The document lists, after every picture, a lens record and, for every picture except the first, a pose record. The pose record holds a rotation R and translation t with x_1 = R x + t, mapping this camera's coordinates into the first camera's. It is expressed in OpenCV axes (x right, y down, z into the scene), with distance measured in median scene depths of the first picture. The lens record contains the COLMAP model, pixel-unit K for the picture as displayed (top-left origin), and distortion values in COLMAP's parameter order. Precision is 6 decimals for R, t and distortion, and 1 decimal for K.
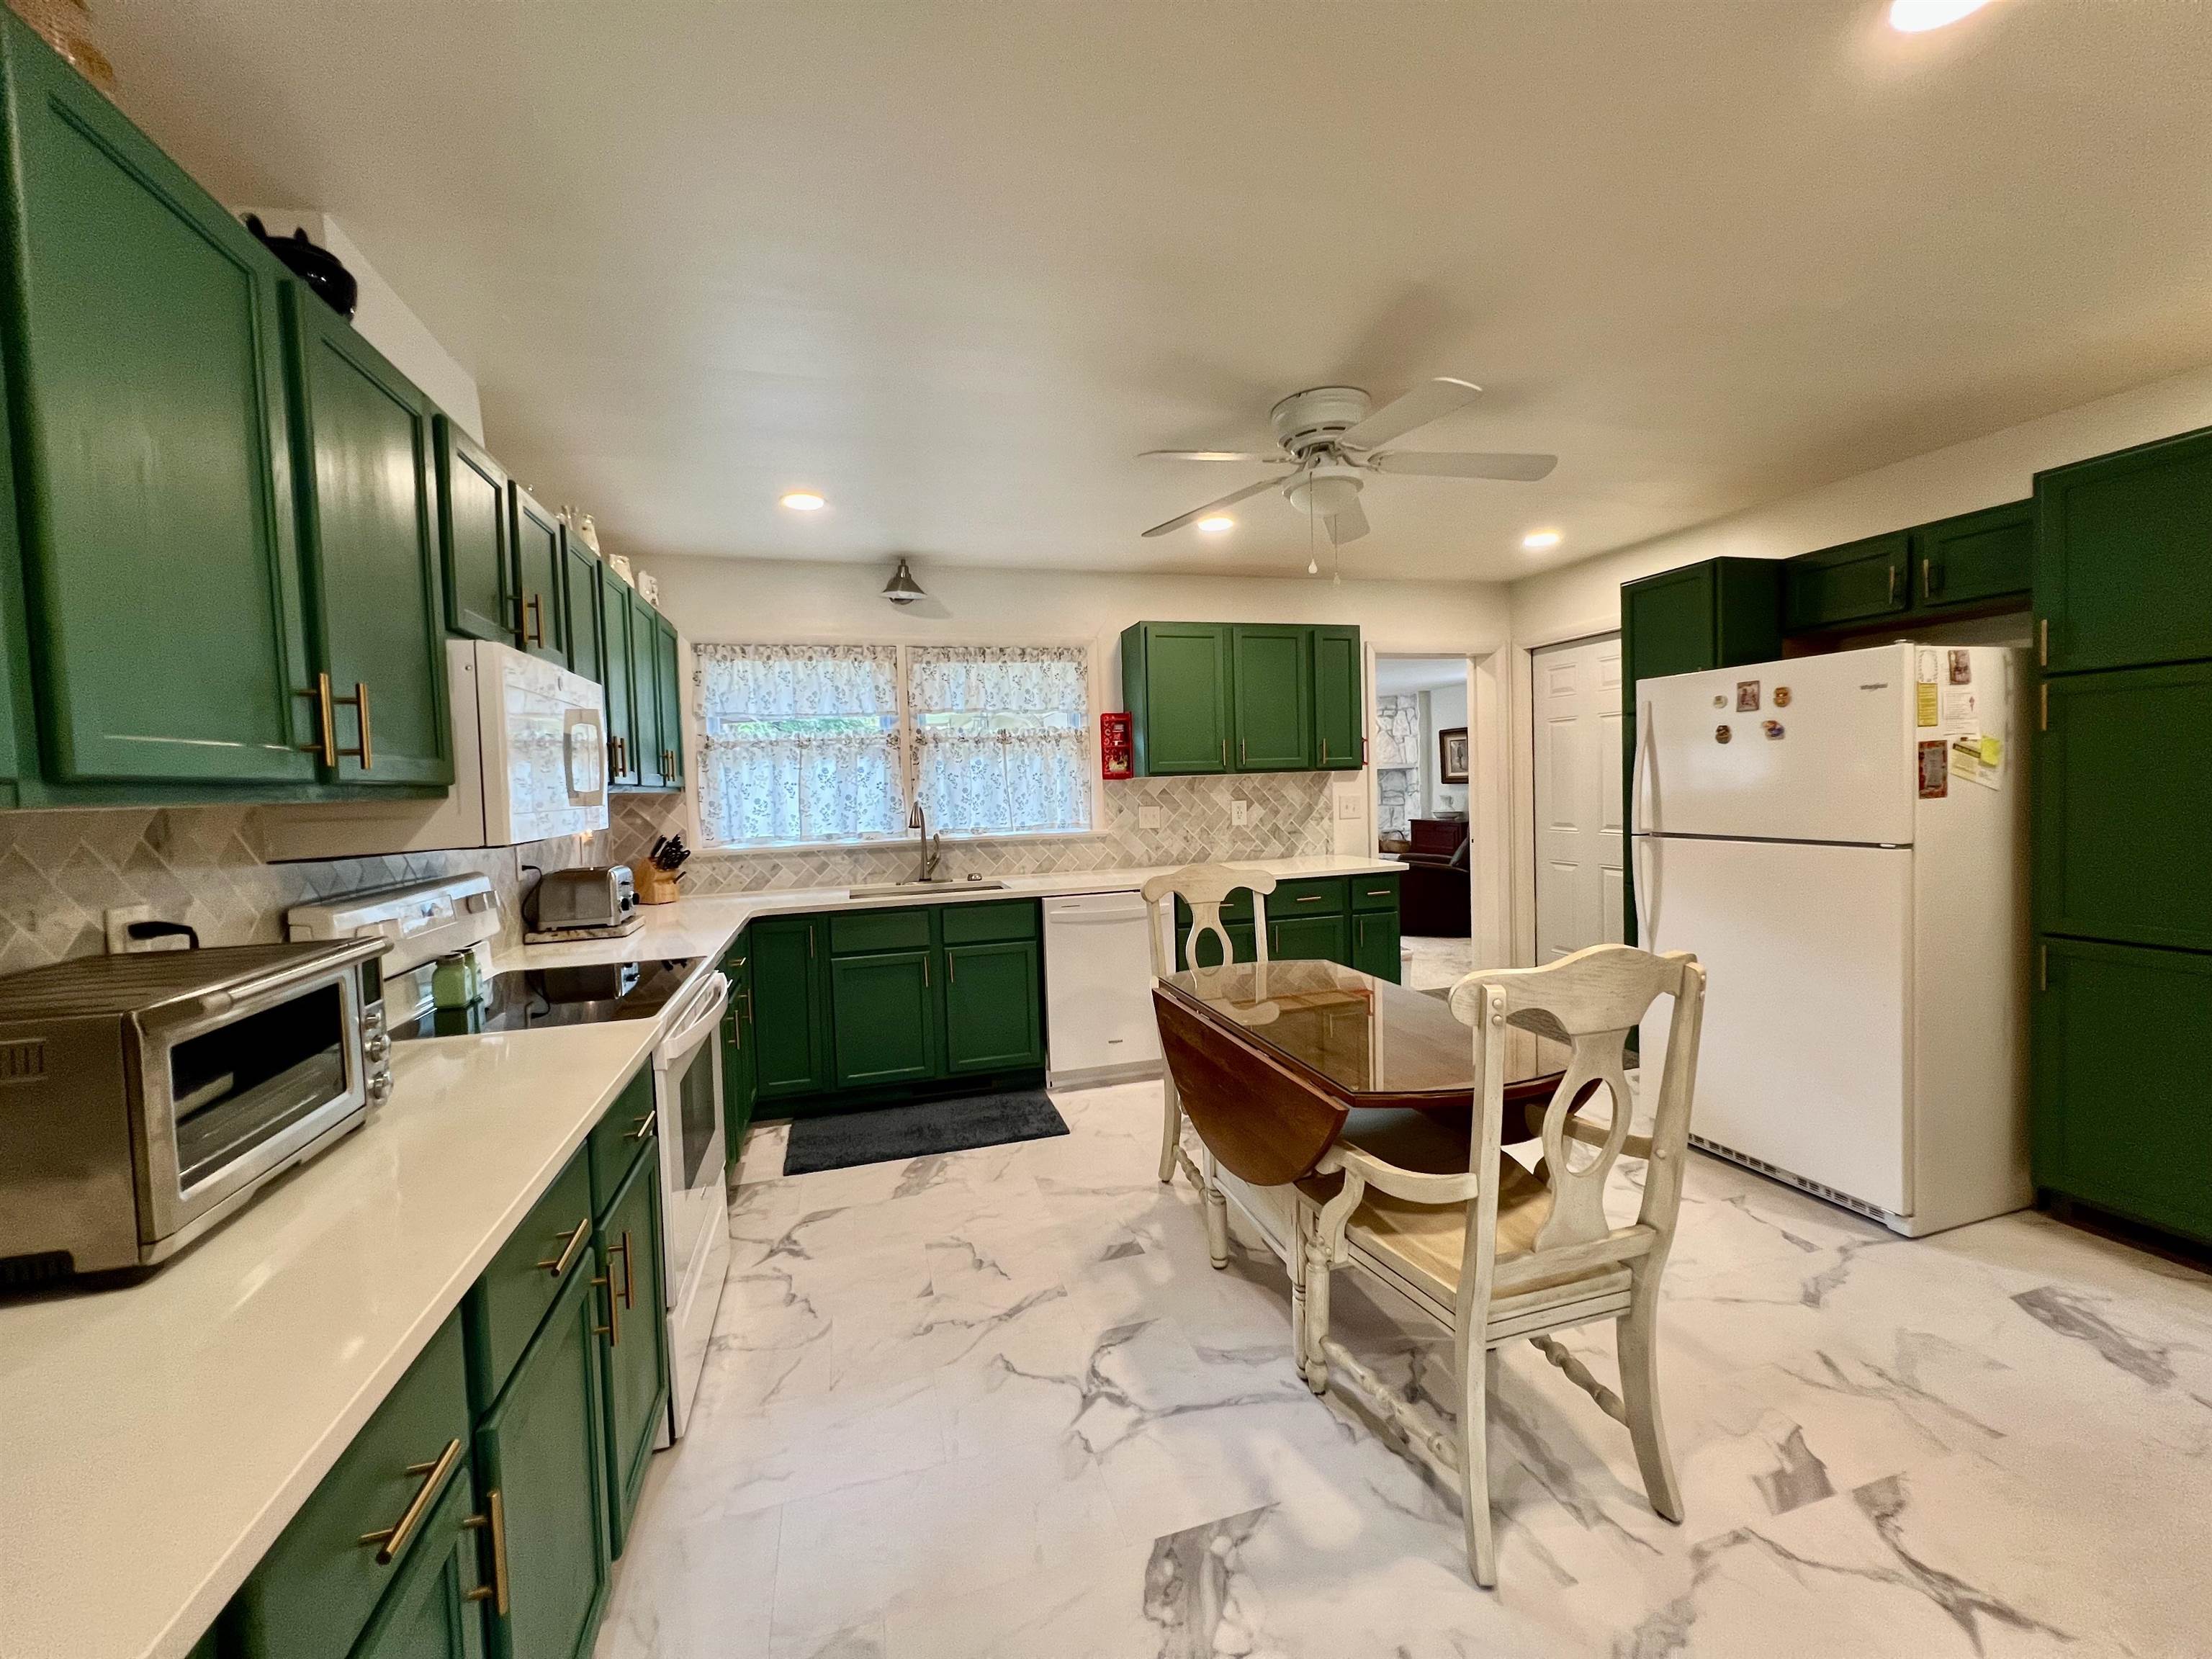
lens RADIAL K [[881.9, 0, 1102.3], [0, 881.9, 824.8], [0, 0, 1]] dist [-0.001949, 0.000667]
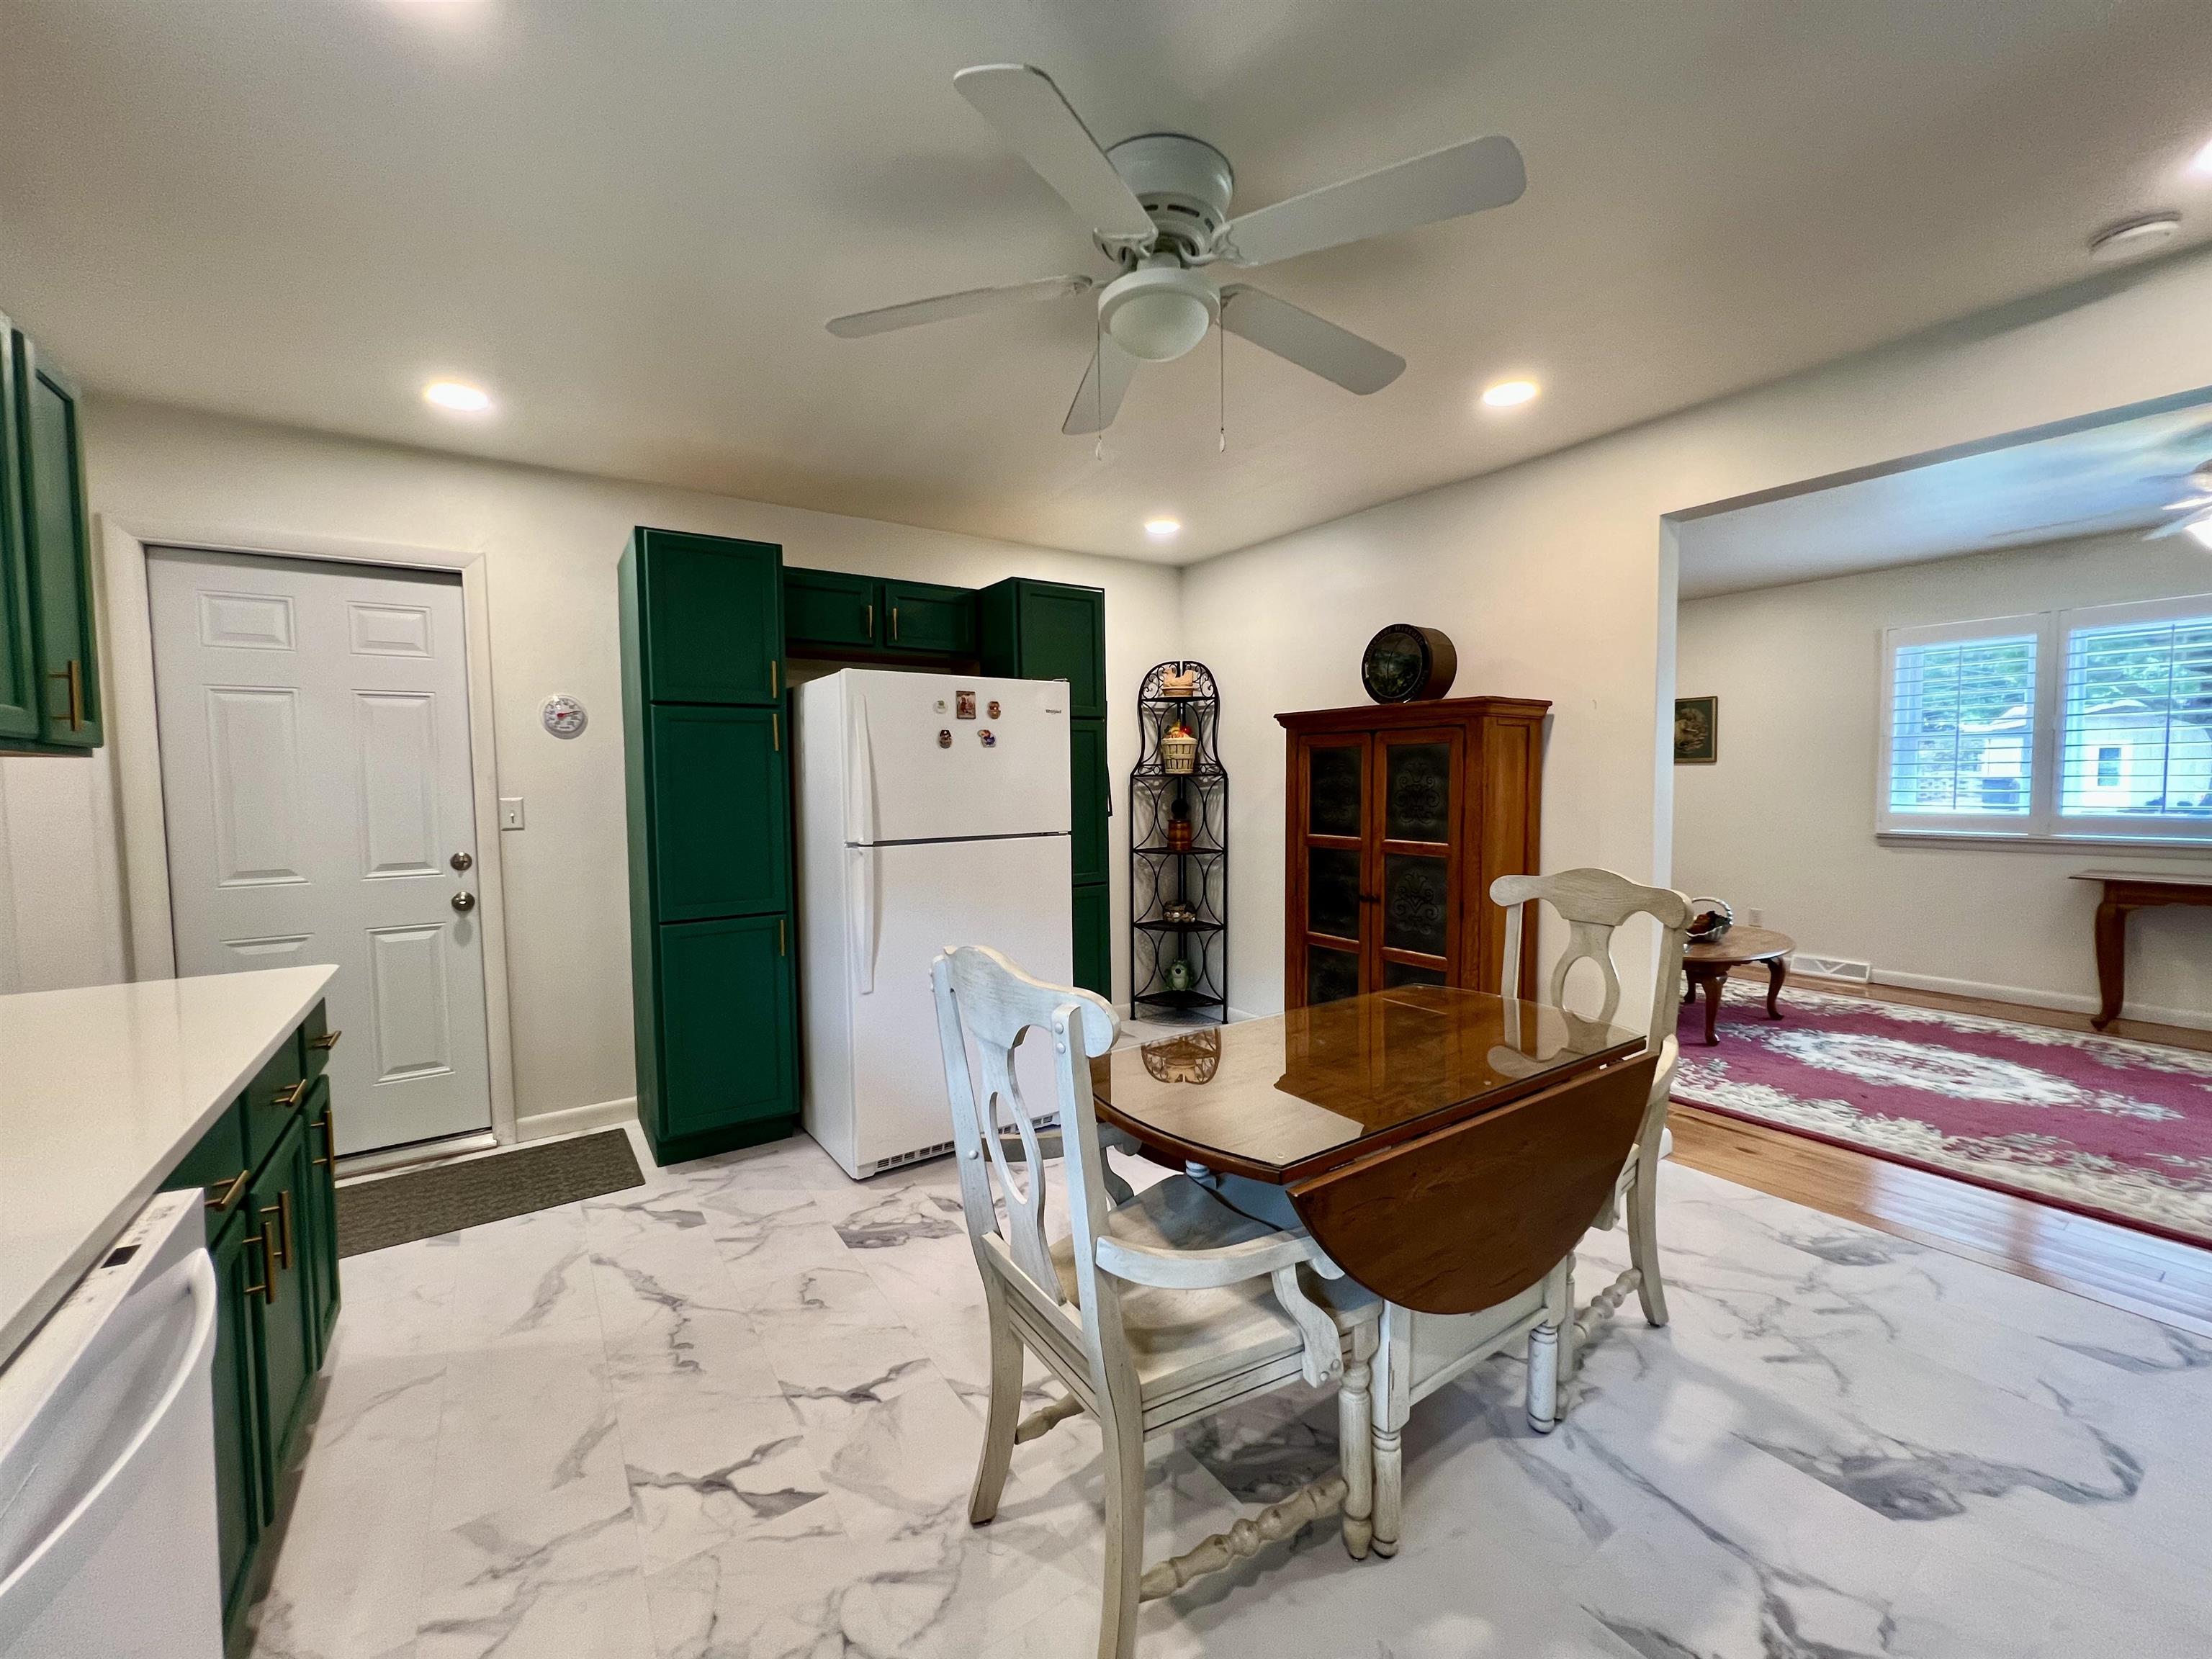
lens RADIAL K [[881.9, 0, 1099.8], [0, 881.9, 822.8], [0, 0, 1]] dist [-0.001949, 0.000667]
pose [[-0.304178, -0.013576, 0.952519, -0.380829], [0.066727, 0.997139, 0.035520, -0.034505], [-0.950275, 0.074363, -0.302401, 1.334258]]
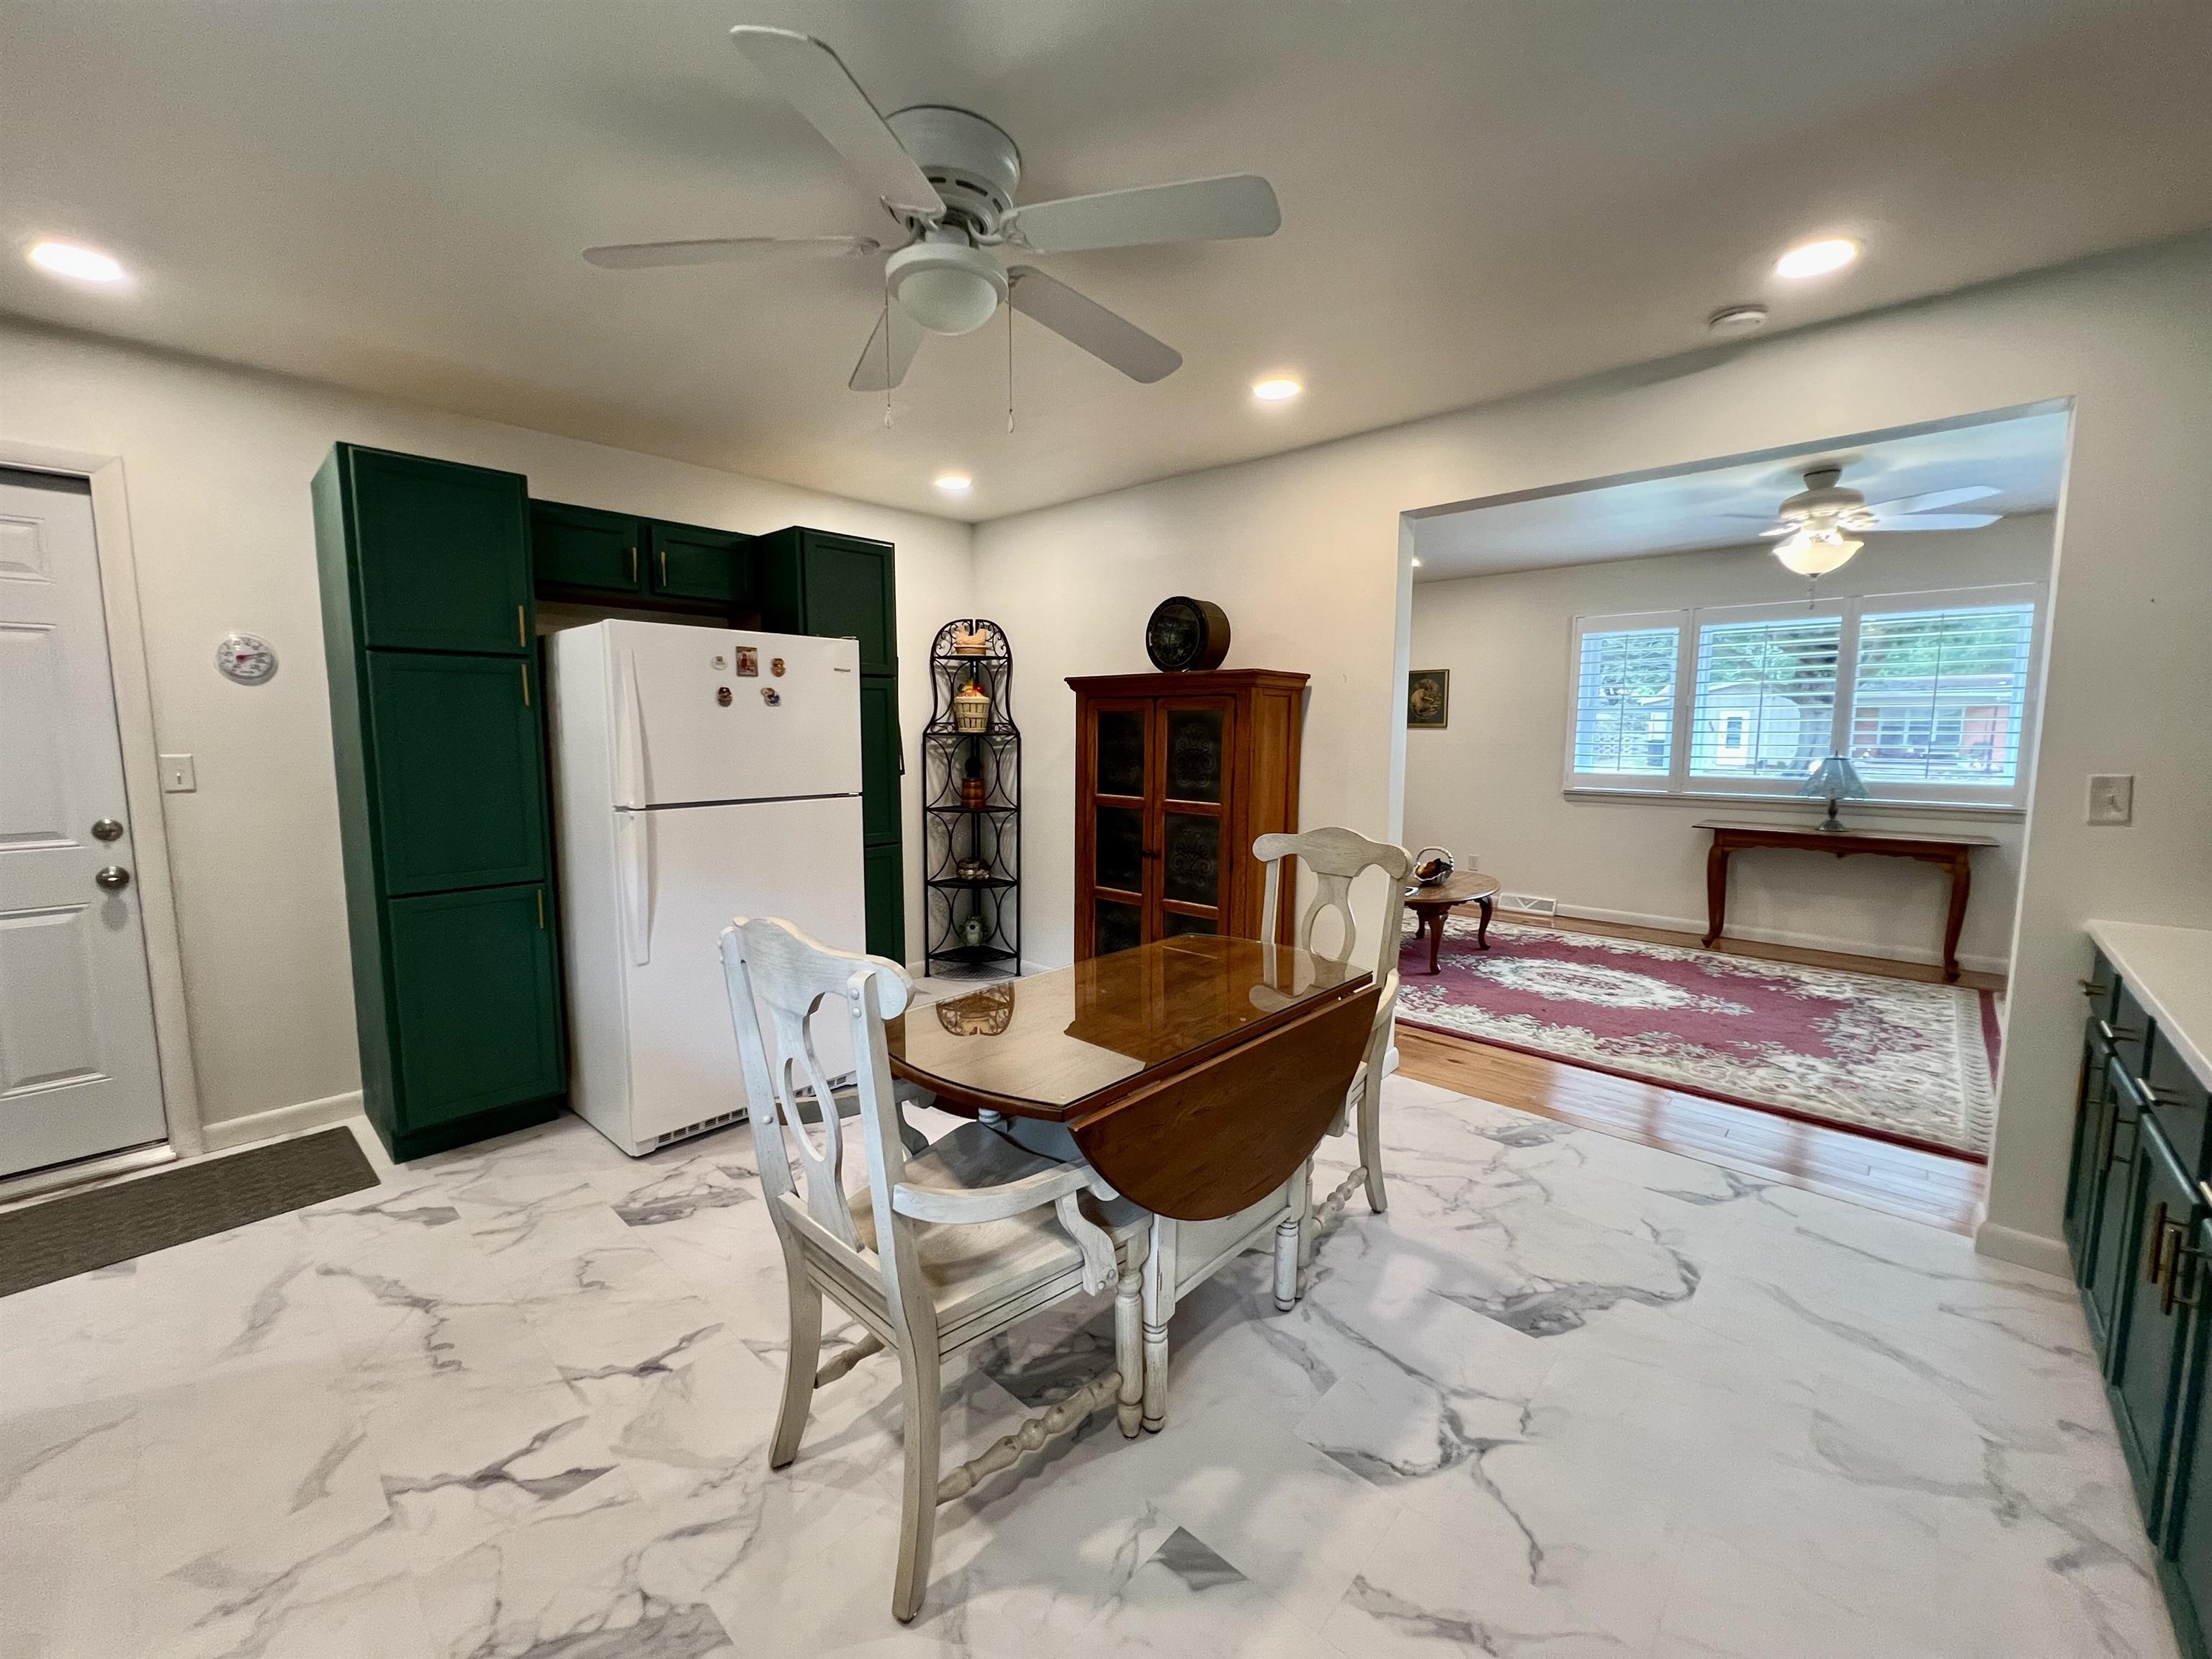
lens RADIAL K [[884.2, 0, 1100.3], [0, 884.2, 823.2], [0, 0, 1]] dist [-0.002690, 0.000534]
pose [[-0.514829, -0.060832, 0.855132, -0.416051], [0.053846, 0.993215, 0.103073, -0.048600], [-0.855600, 0.099110, -0.508061, 1.345080]]
